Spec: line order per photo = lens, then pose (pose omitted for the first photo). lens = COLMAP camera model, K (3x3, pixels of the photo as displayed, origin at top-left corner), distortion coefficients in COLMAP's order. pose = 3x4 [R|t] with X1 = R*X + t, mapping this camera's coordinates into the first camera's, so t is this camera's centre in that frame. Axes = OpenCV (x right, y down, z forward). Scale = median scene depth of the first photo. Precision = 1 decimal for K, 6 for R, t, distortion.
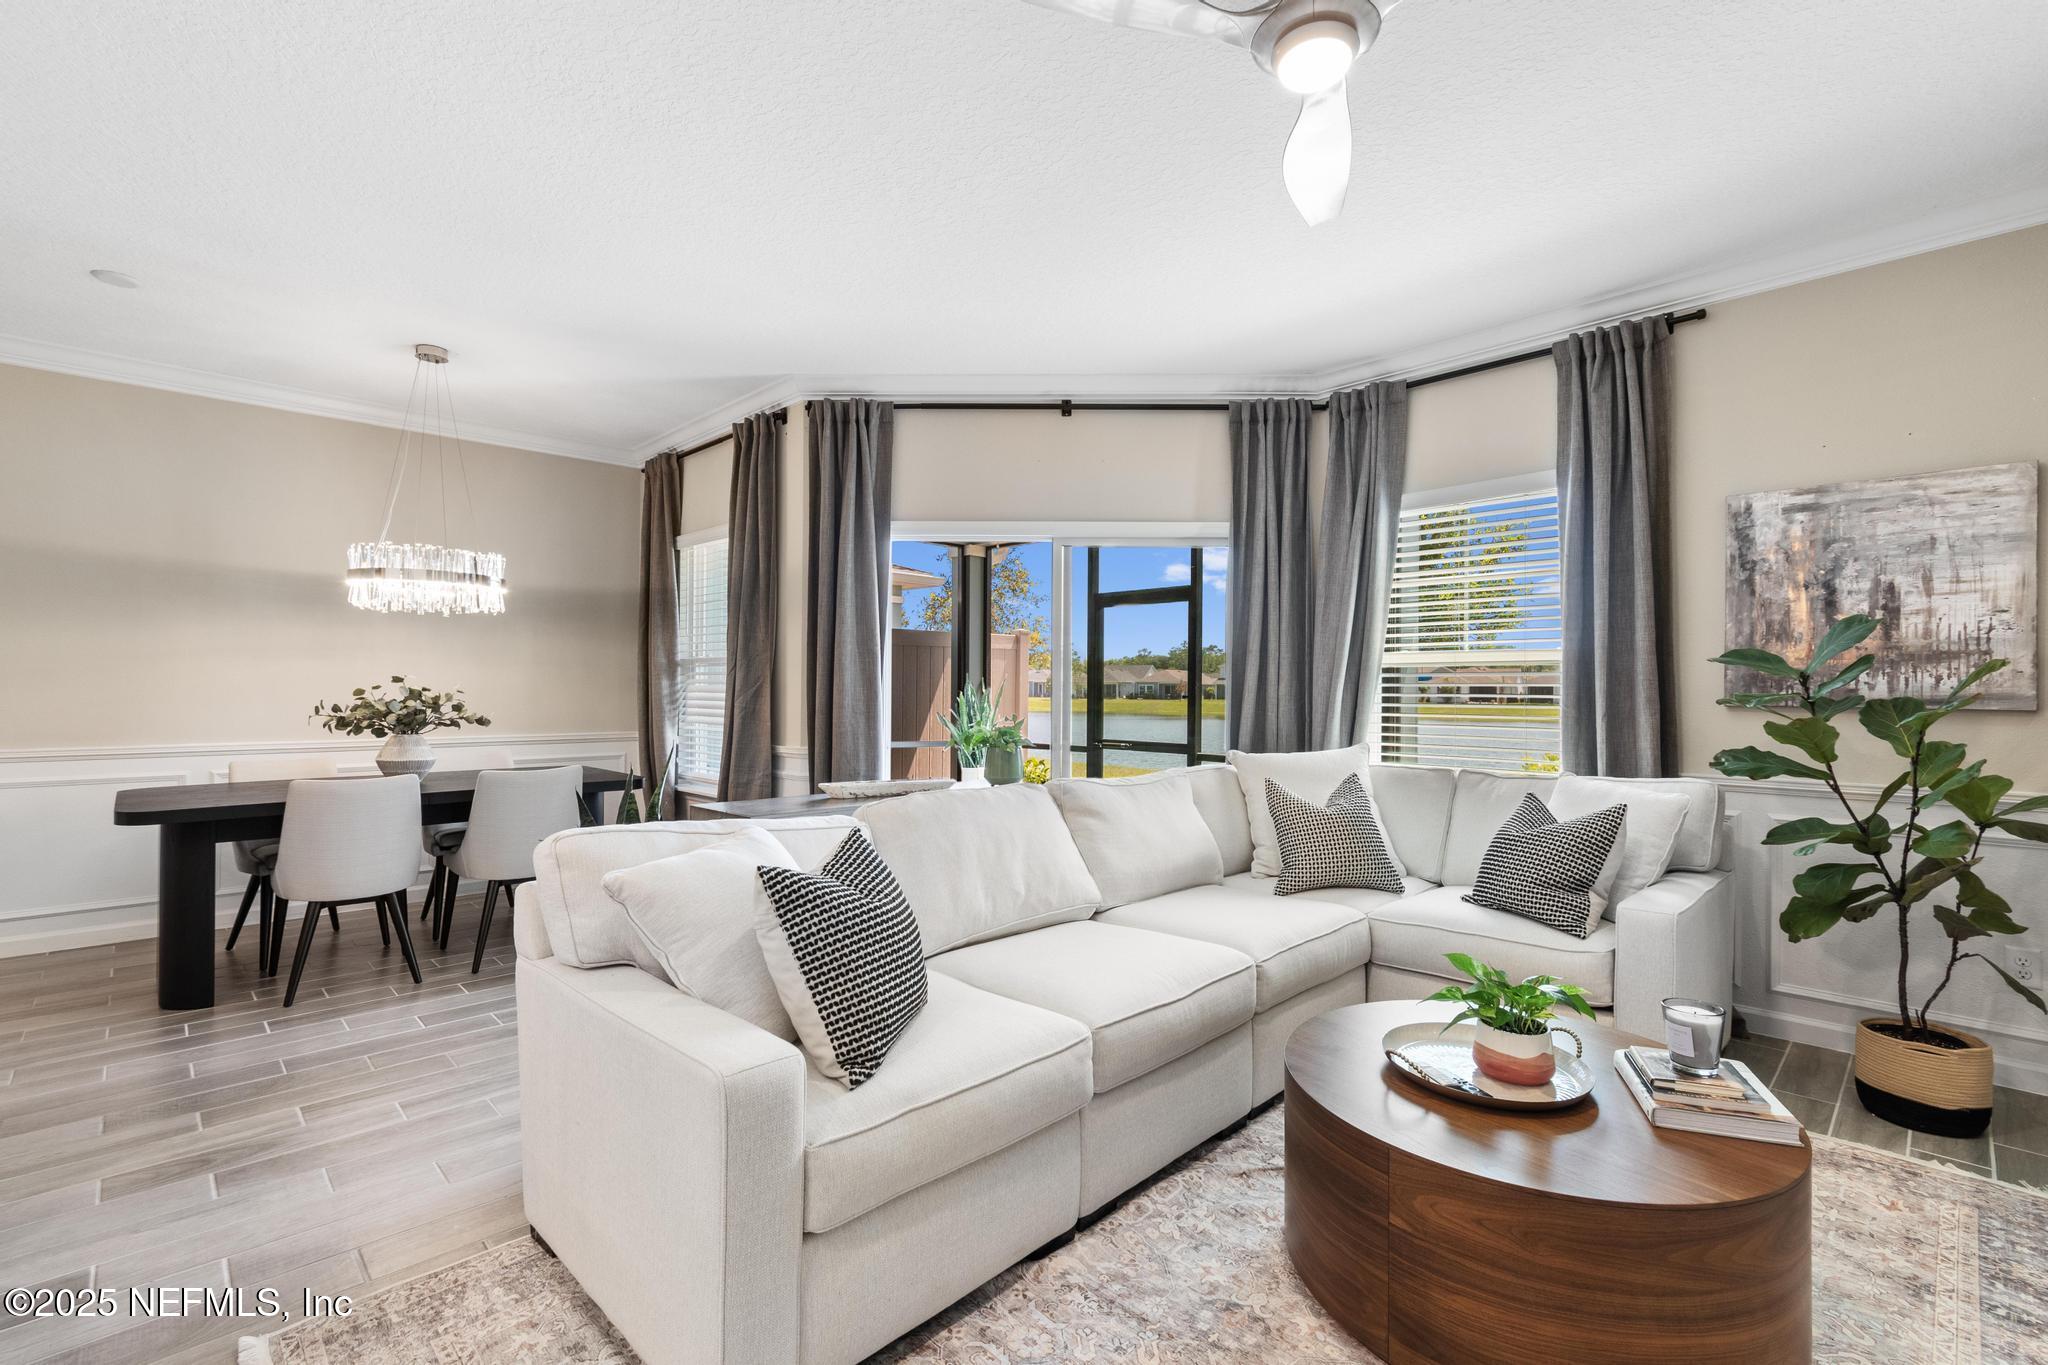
lens RADIAL K [[907.7, 0, 1032.9], [0, 907.7, 684.2], [0, 0, 1]] dist [0.005625, -0.002610]
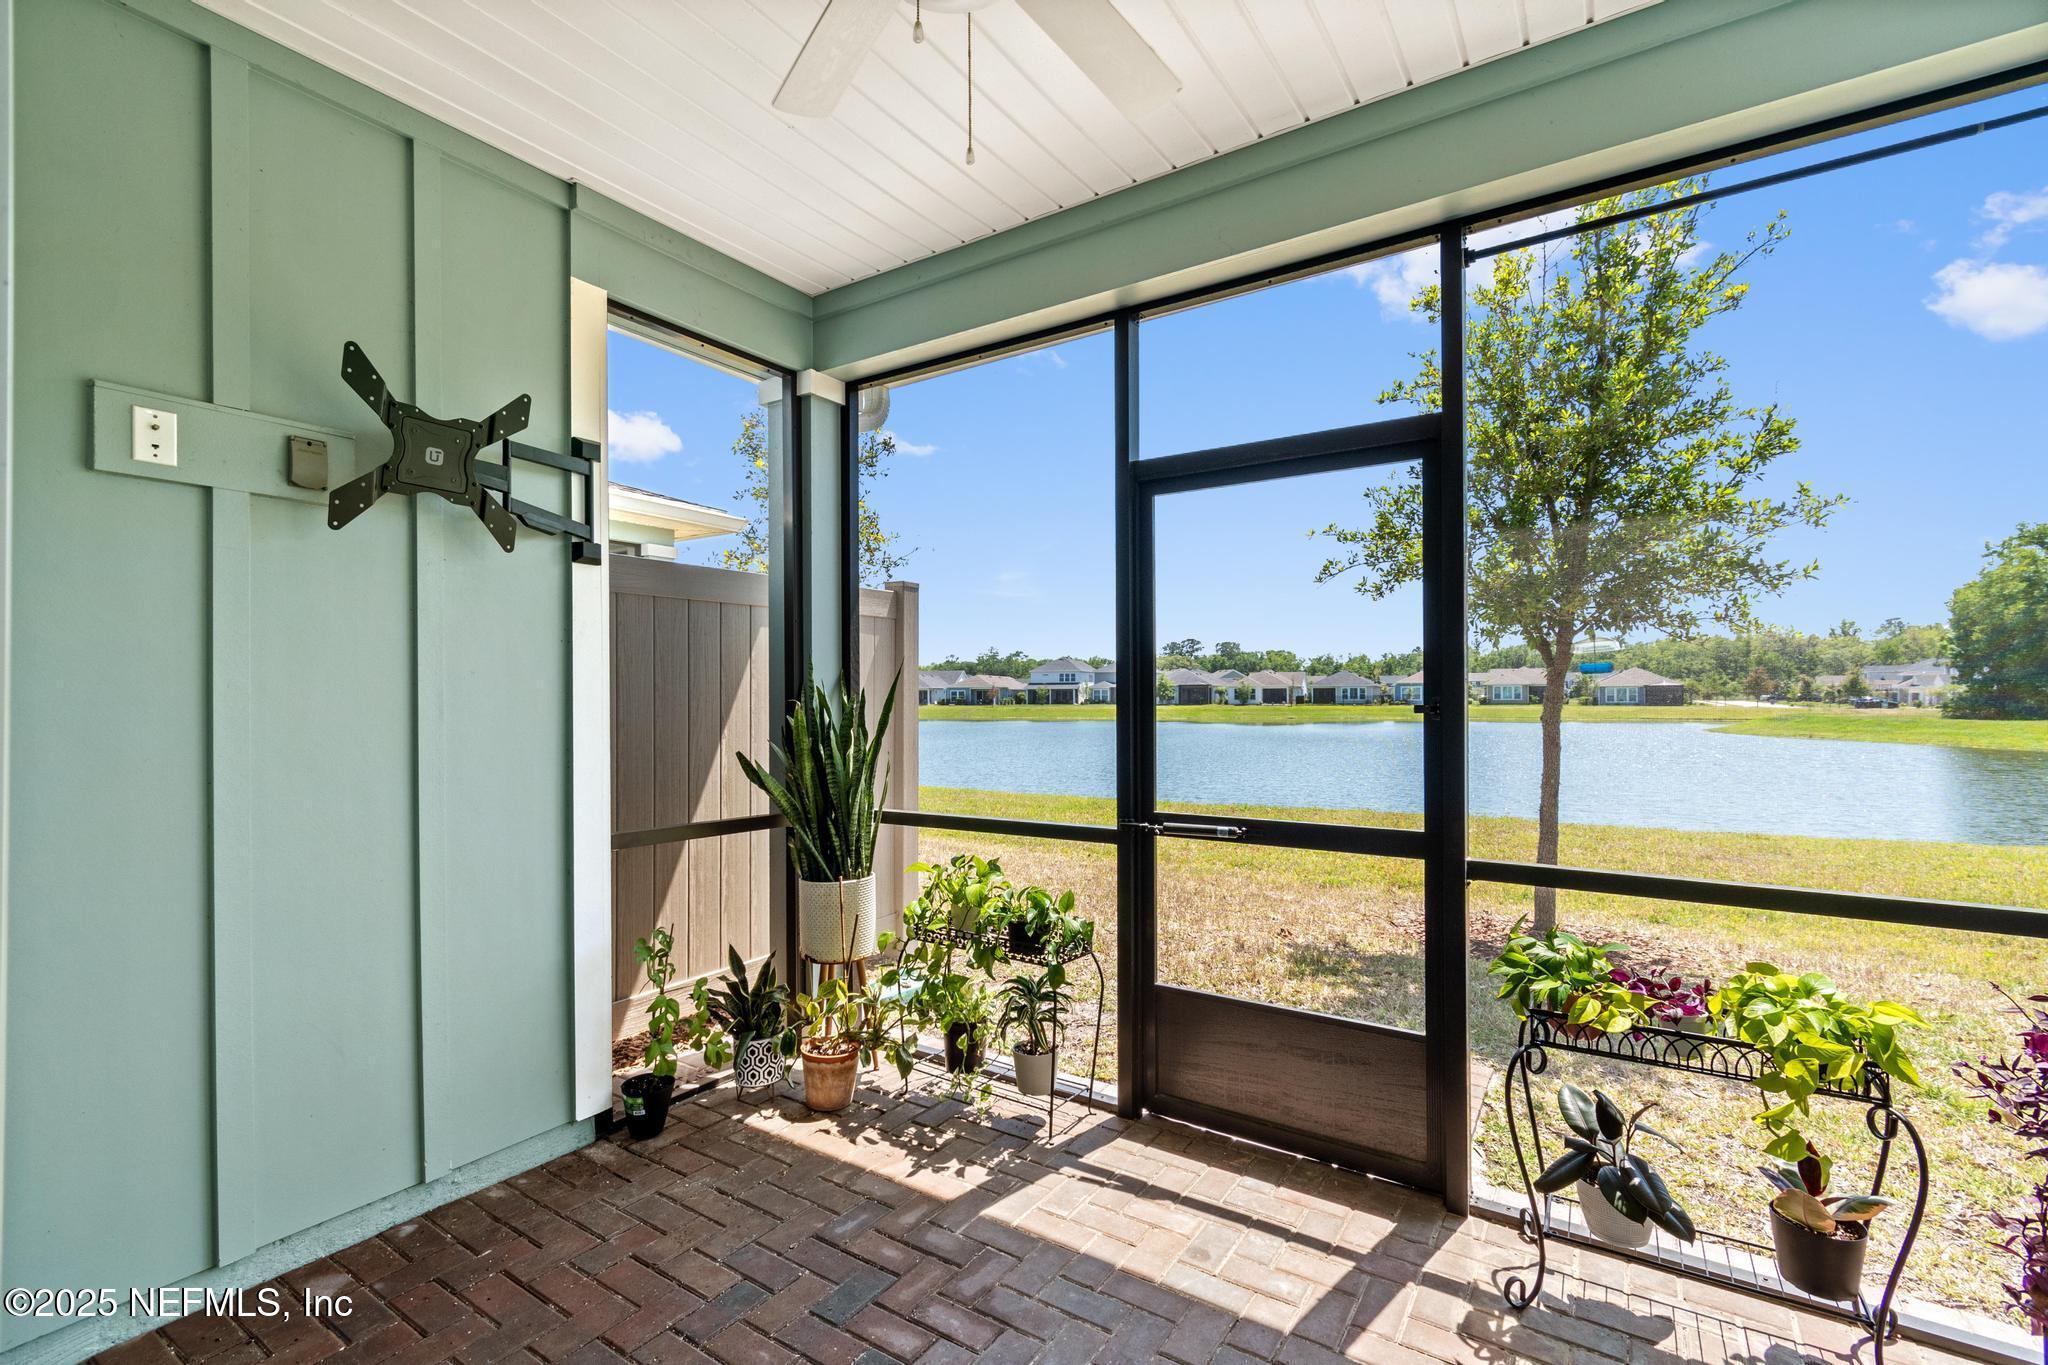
lens RADIAL K [[907.7, 0, 1030.9], [0, 907.7, 690.0], [0, 0, 1]] dist [0.005625, -0.002610]
pose [[0.978237, -0.010322, 0.207236, -0.117693], [0.010368, 0.999946, 0.000863, 0.006282], [-0.207233, 0.001304, 0.978291, 1.106708]]
